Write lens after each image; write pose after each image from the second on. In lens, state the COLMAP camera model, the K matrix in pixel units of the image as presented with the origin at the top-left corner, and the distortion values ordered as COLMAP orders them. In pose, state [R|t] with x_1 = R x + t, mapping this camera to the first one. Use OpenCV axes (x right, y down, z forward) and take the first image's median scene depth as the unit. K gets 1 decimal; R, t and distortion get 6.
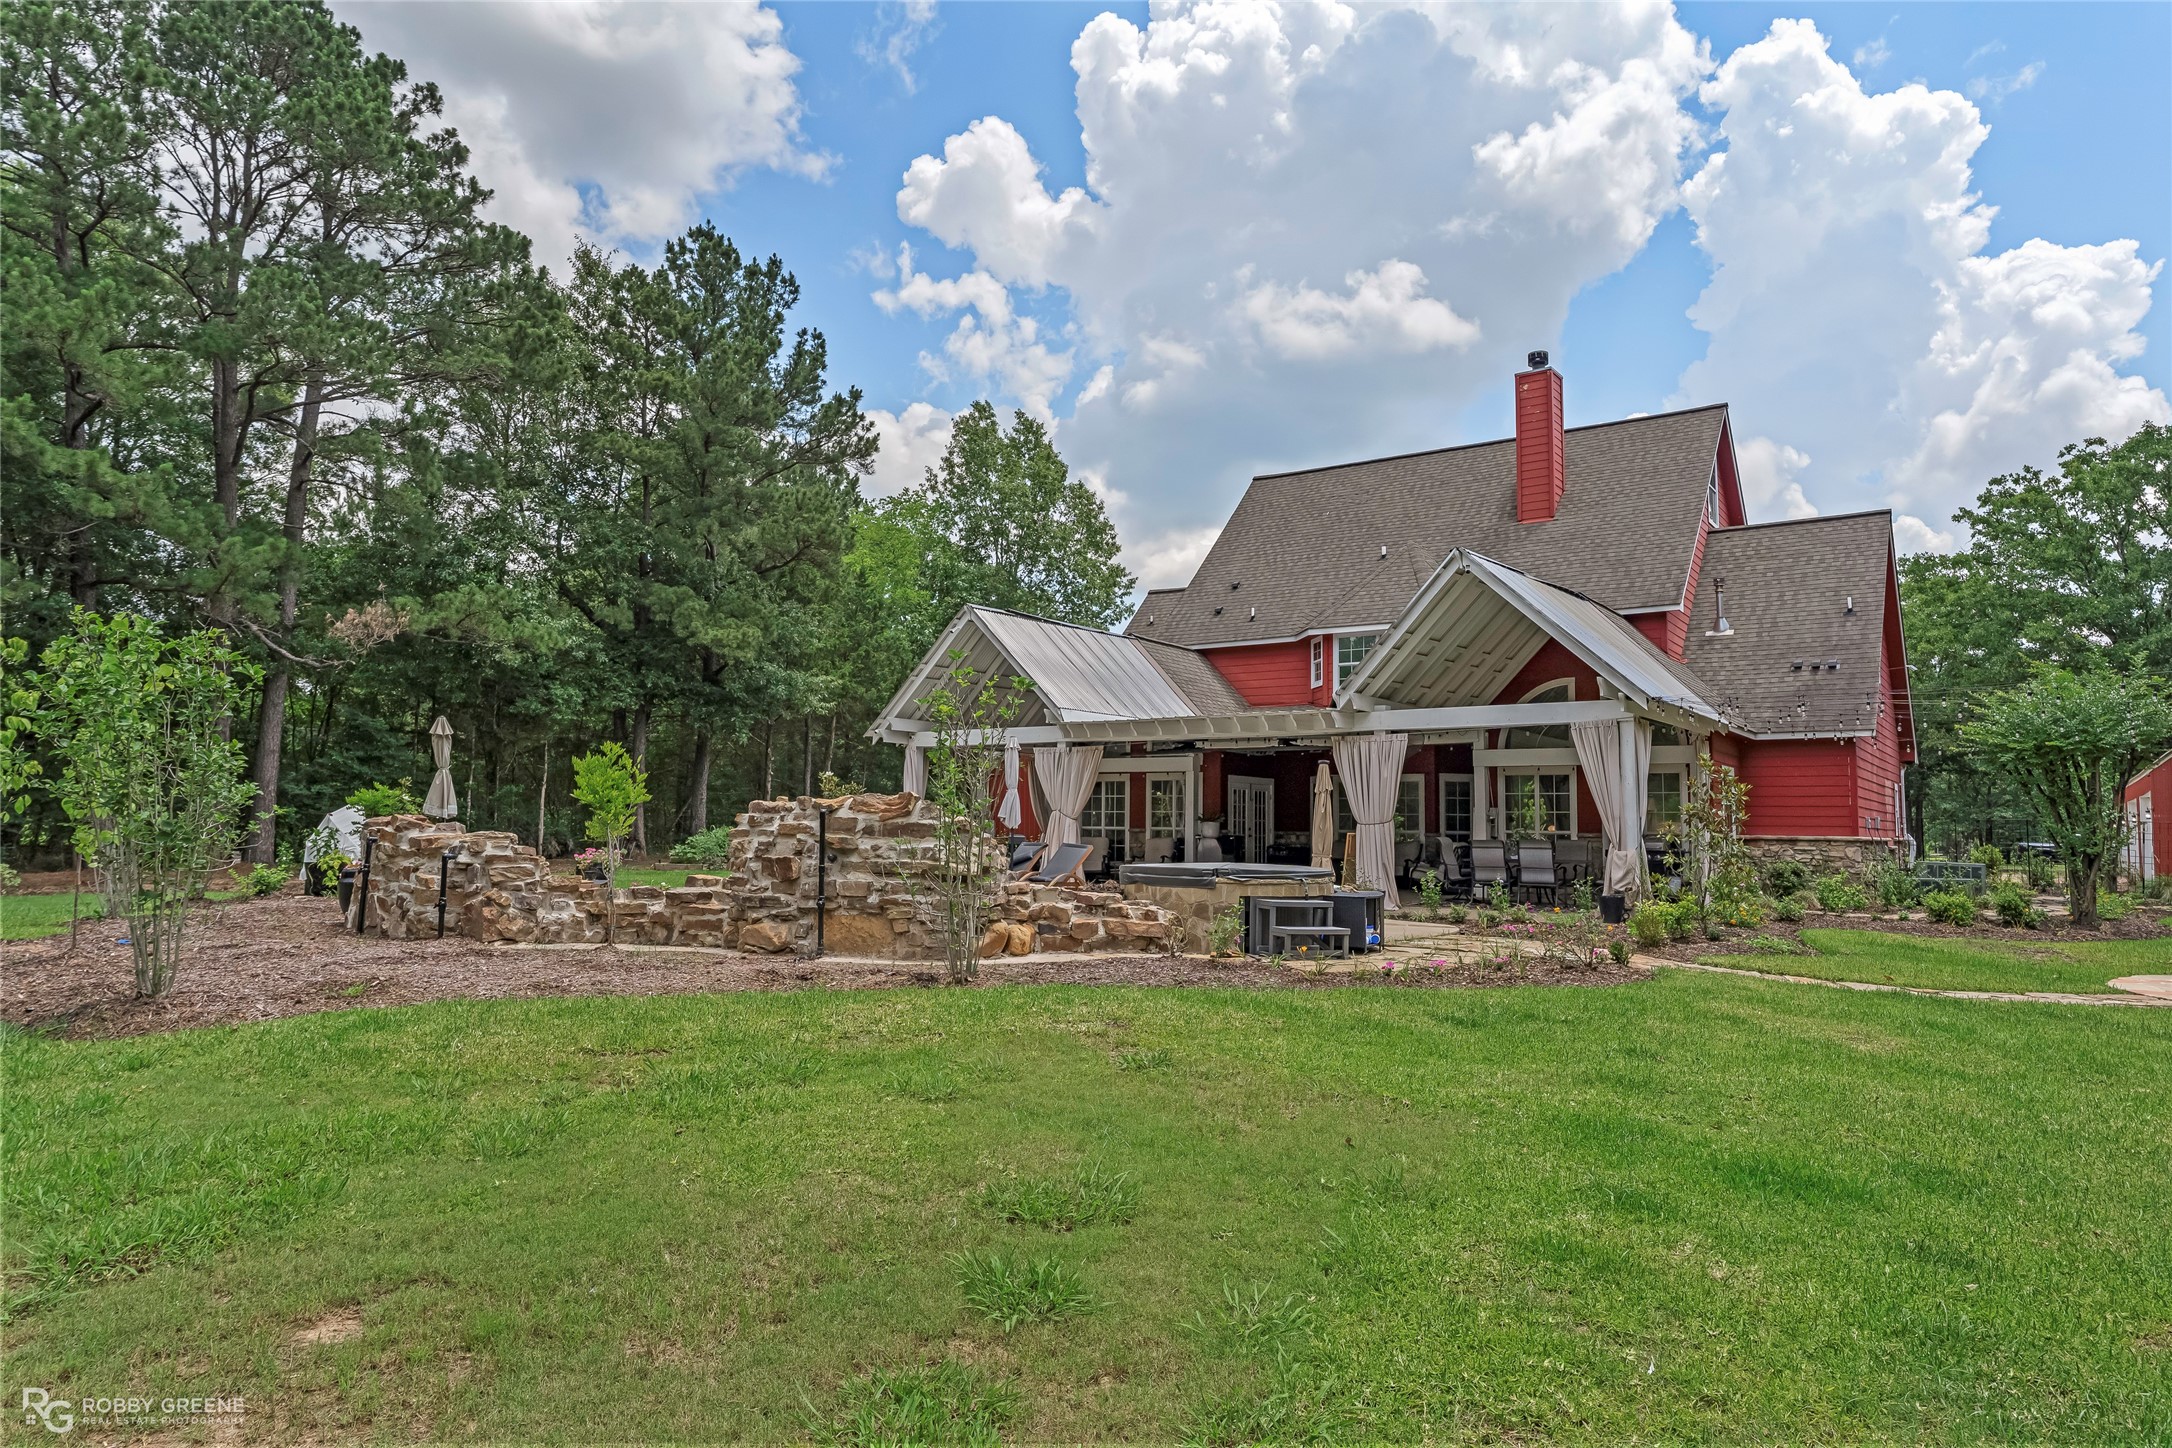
lens RADIAL K [[1367.9, 0, 1085.3], [0, 1367.9, 714.6], [0, 0, 1]] dist [-0.053674, 0.000172]
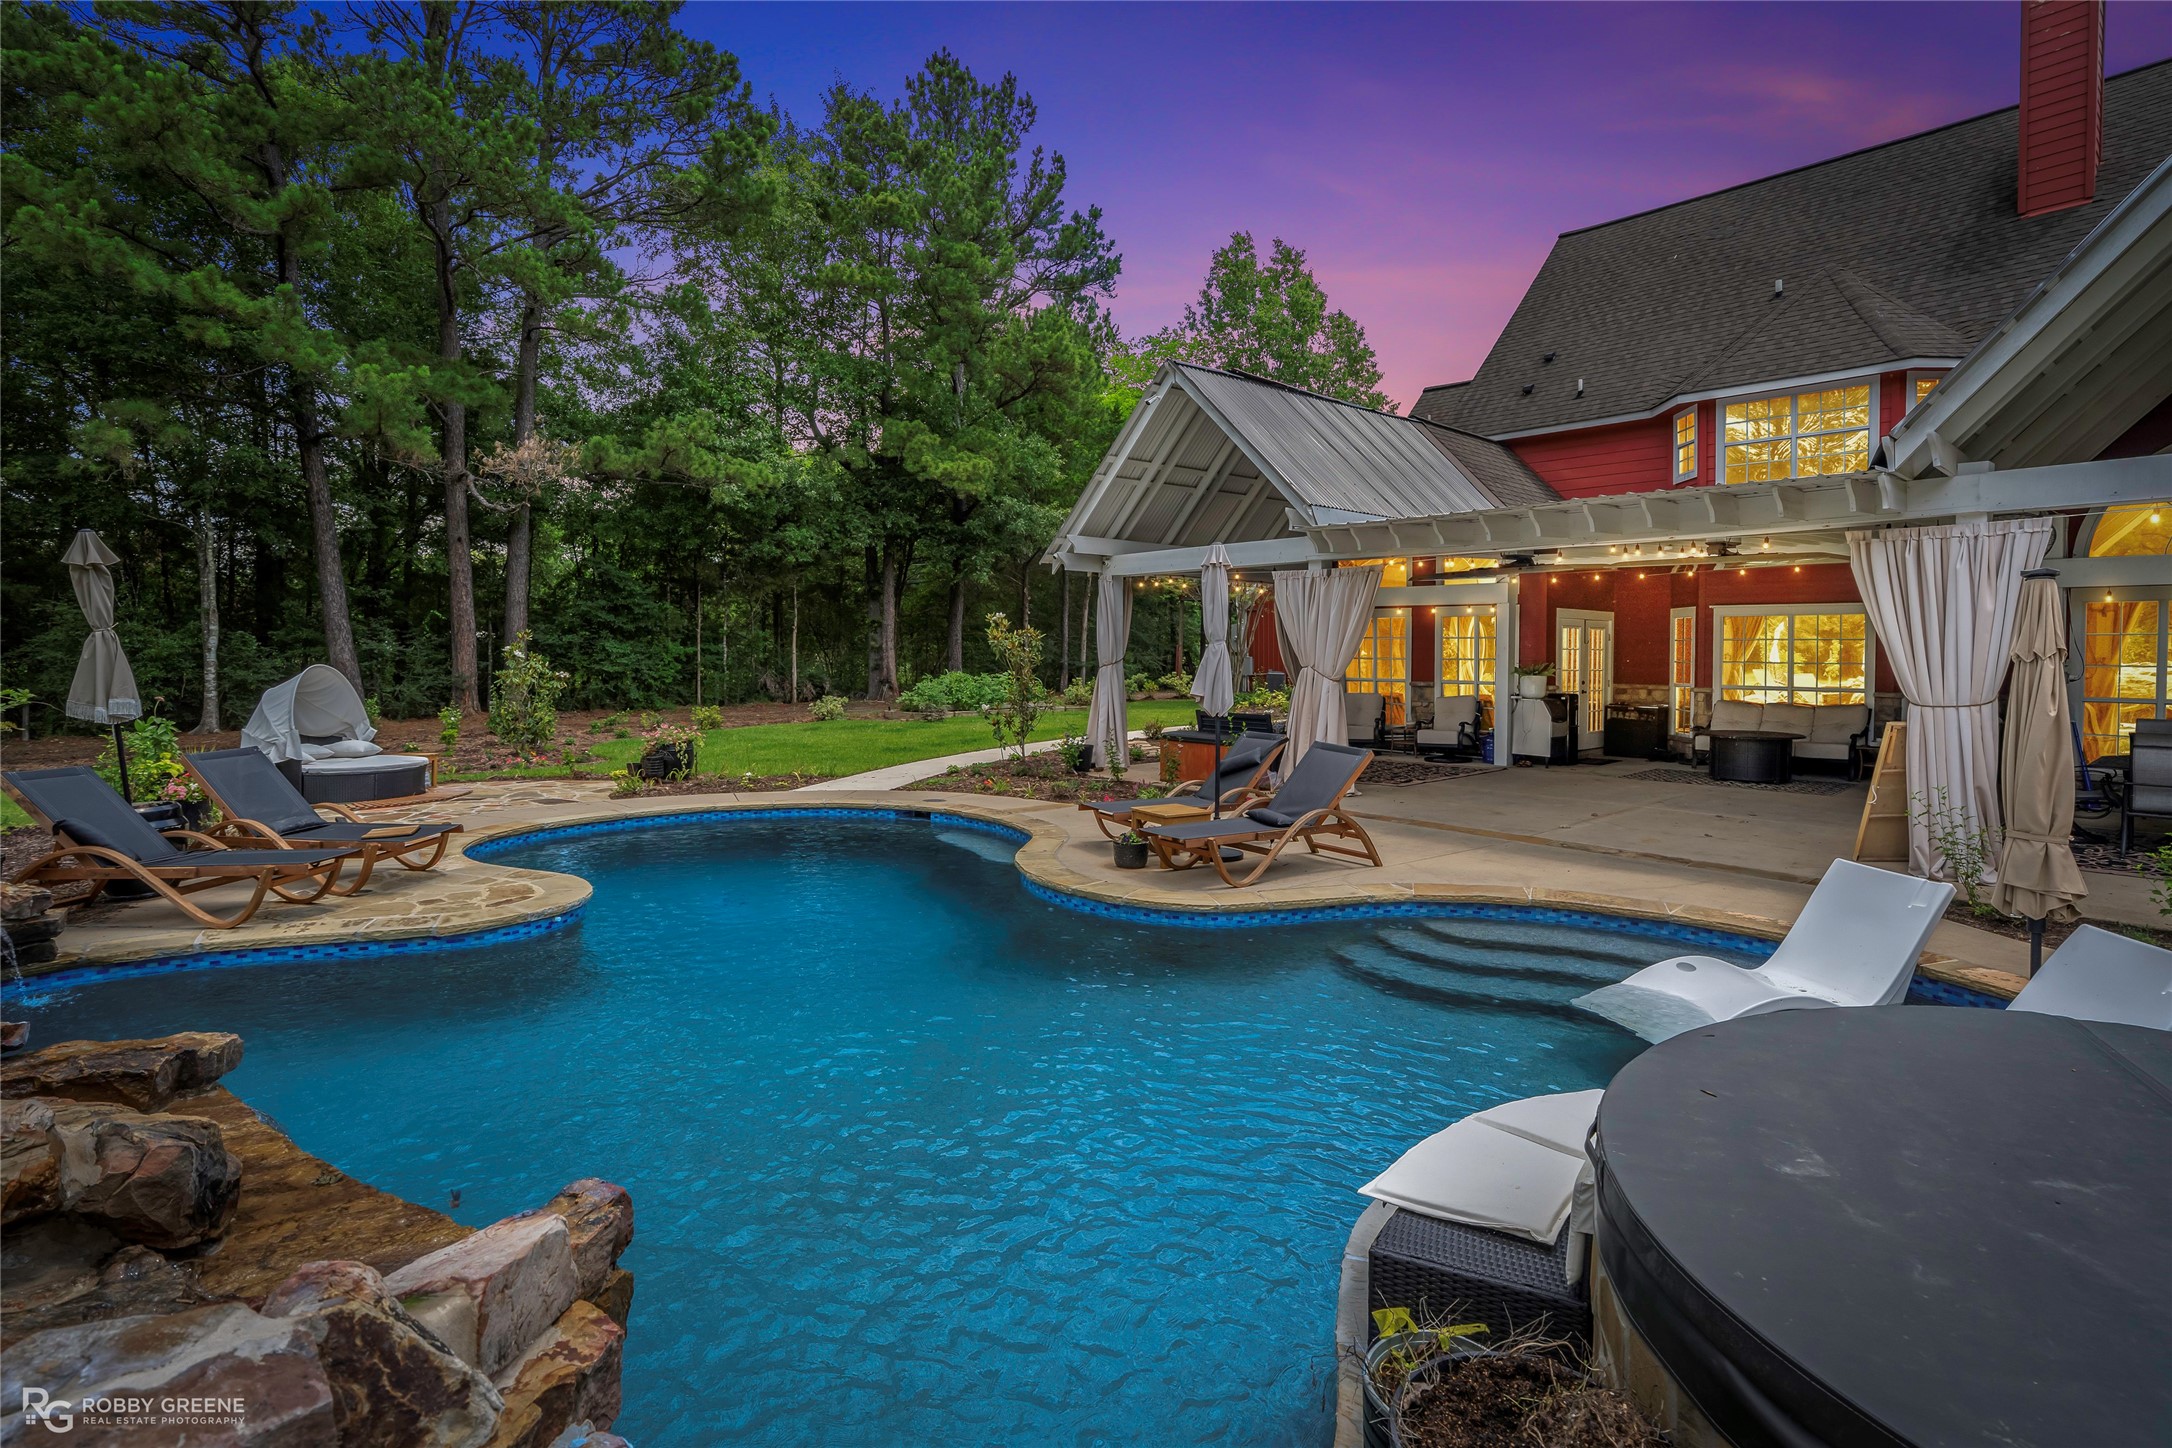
lens RADIAL K [[1038.9, 0, 1094.2], [0, 1038.9, 664.8], [0, 0, 1]] dist [-0.052104, 0.000875]
pose [[0.971877, -0.005089, -0.235436, -0.002400], [0.028041, 0.995154, 0.094243, 0.012277], [0.233816, -0.098195, 0.967310, 0.311402]]
